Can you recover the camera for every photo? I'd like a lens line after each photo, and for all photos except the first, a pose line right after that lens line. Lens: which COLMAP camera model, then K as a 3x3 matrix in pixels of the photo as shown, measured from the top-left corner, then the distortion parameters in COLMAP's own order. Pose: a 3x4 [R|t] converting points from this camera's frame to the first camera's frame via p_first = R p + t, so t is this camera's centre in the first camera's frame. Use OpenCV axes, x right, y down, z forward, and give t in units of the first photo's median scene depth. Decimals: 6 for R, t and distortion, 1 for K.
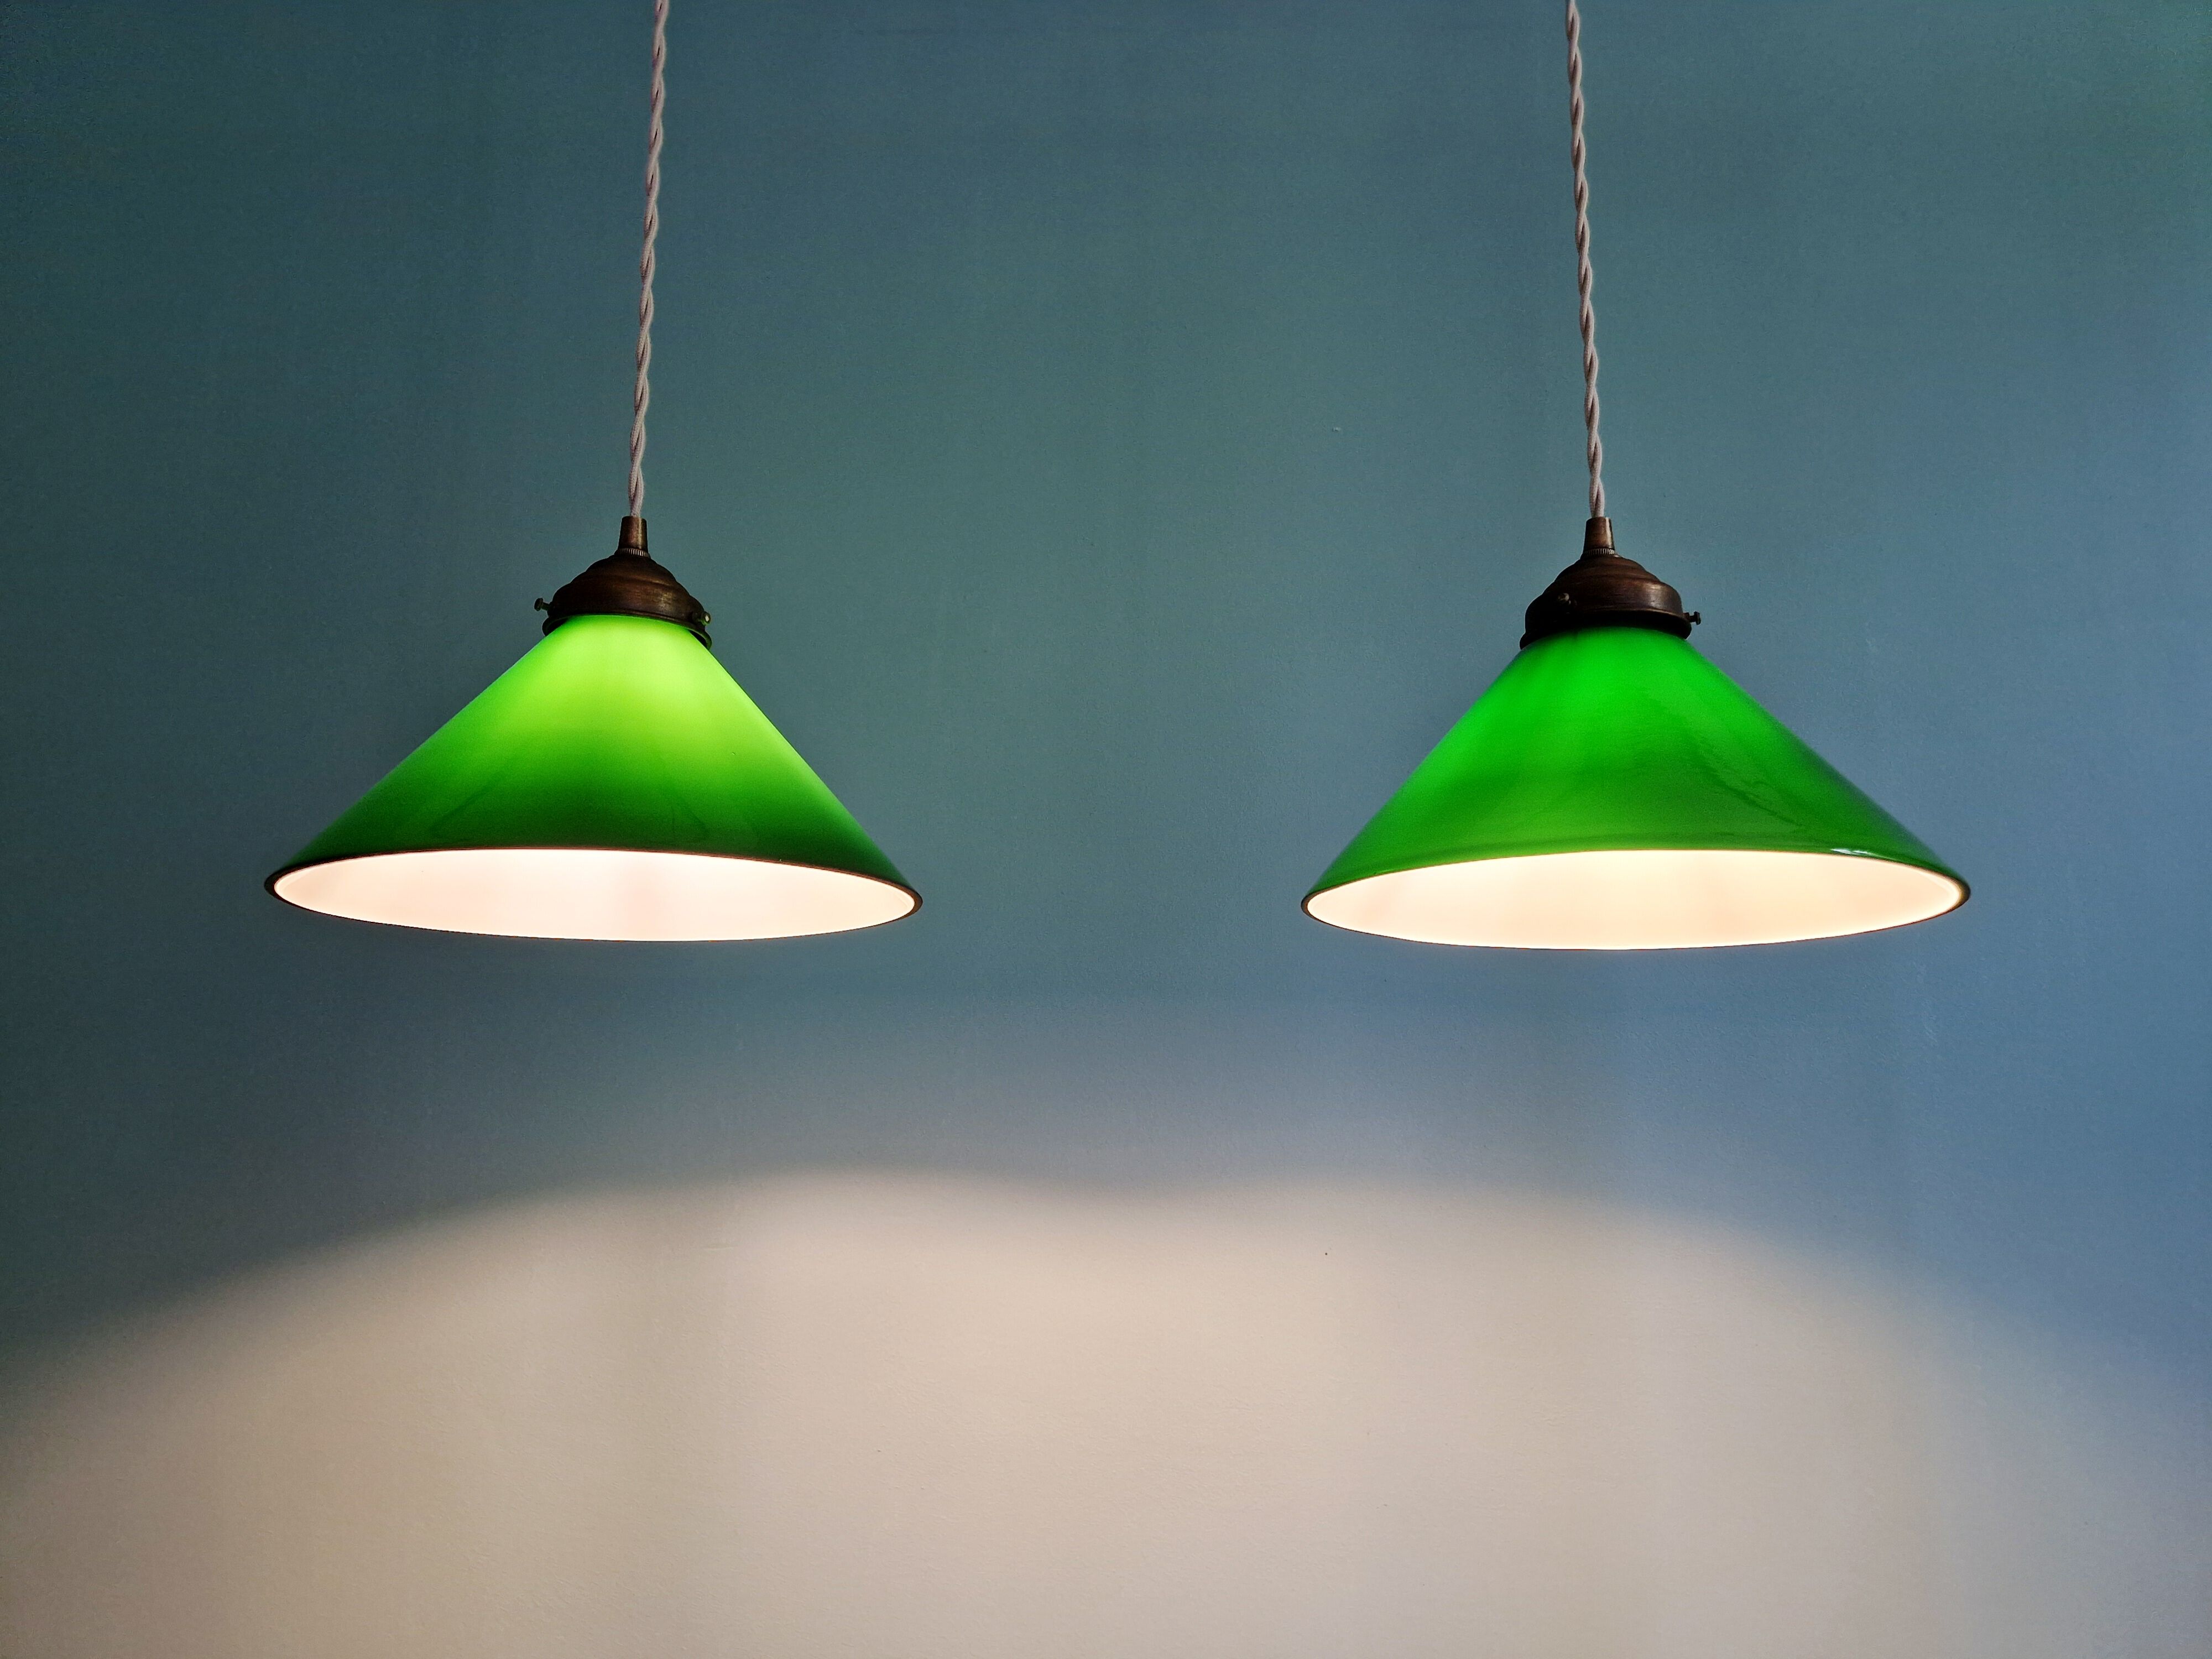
lens RADIAL K [[1500.1, 0, 1106.0], [0, 1500.1, 829.5], [0, 0, 1]] dist [-0.028164, 0.000275]
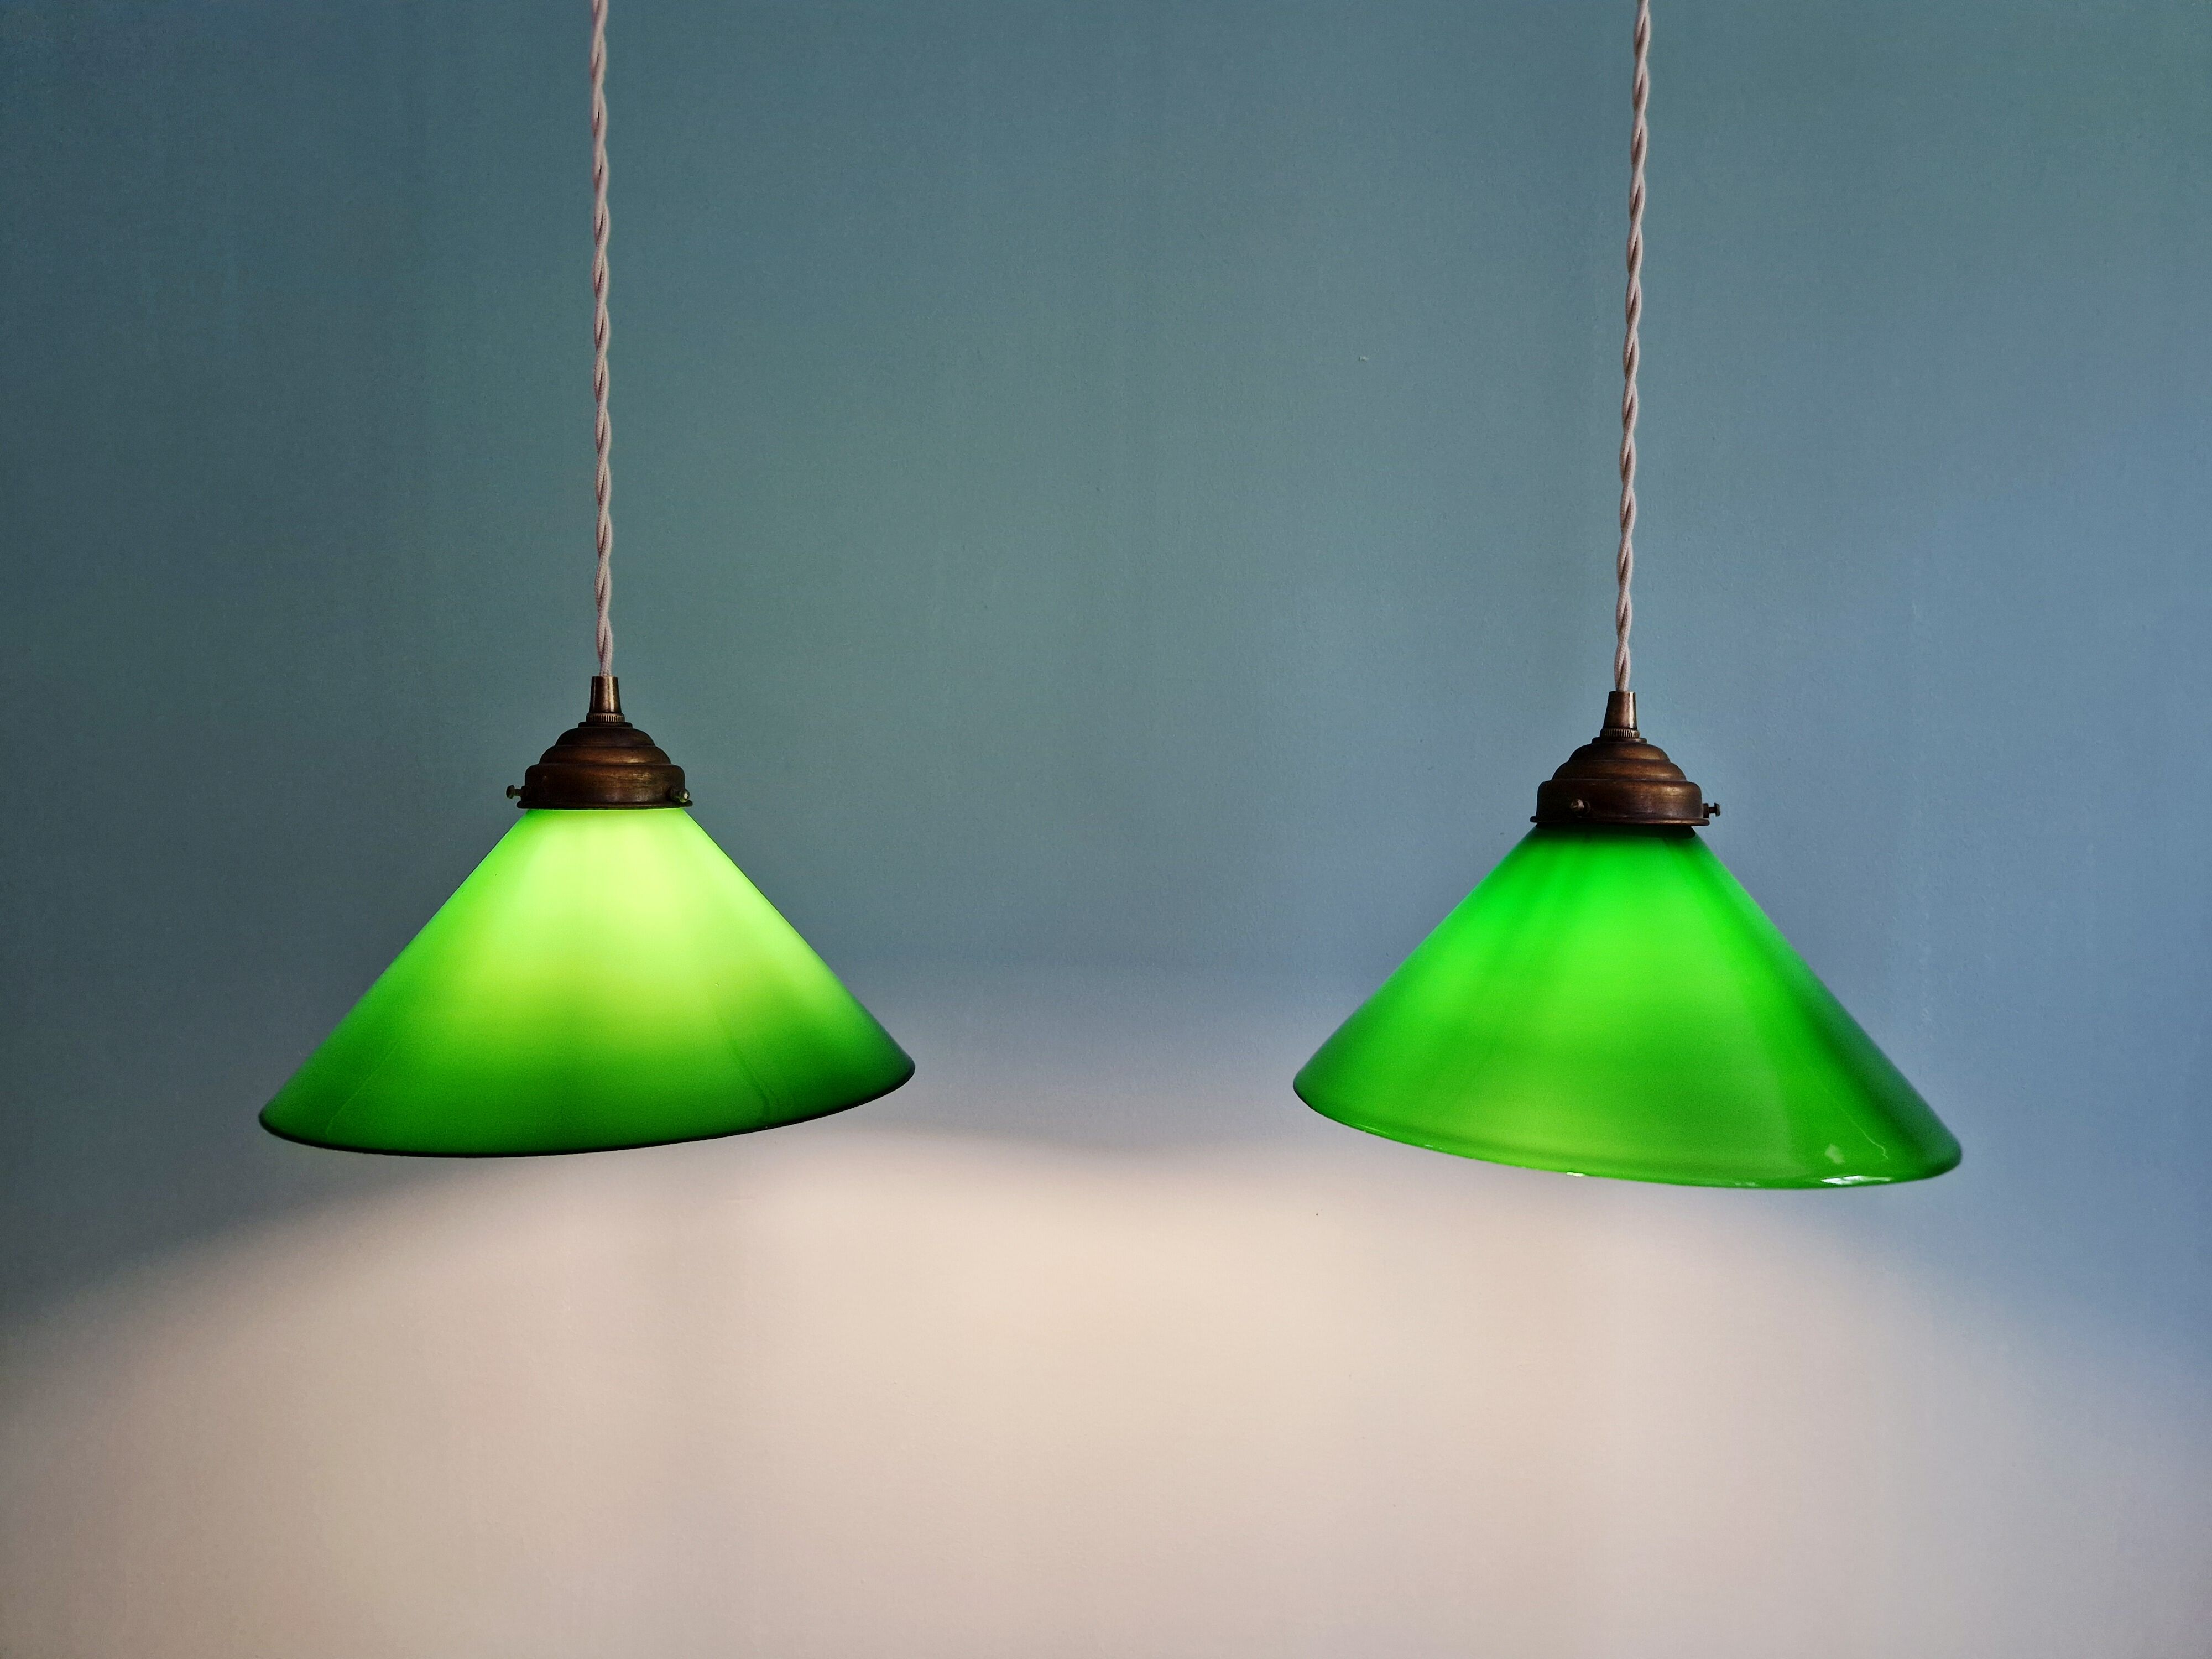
lens RADIAL K [[1514.6, 0, 1106.0], [0, 1514.6, 829.5], [0, 0, 1]] dist [-0.000535, -0.002290]
pose [[0.999956, 0.009014, 0.002692, 0.000080], [-0.009370, 0.979883, 0.199355, -0.310446], [-0.000841, -0.199371, 0.979924, 0.040220]]
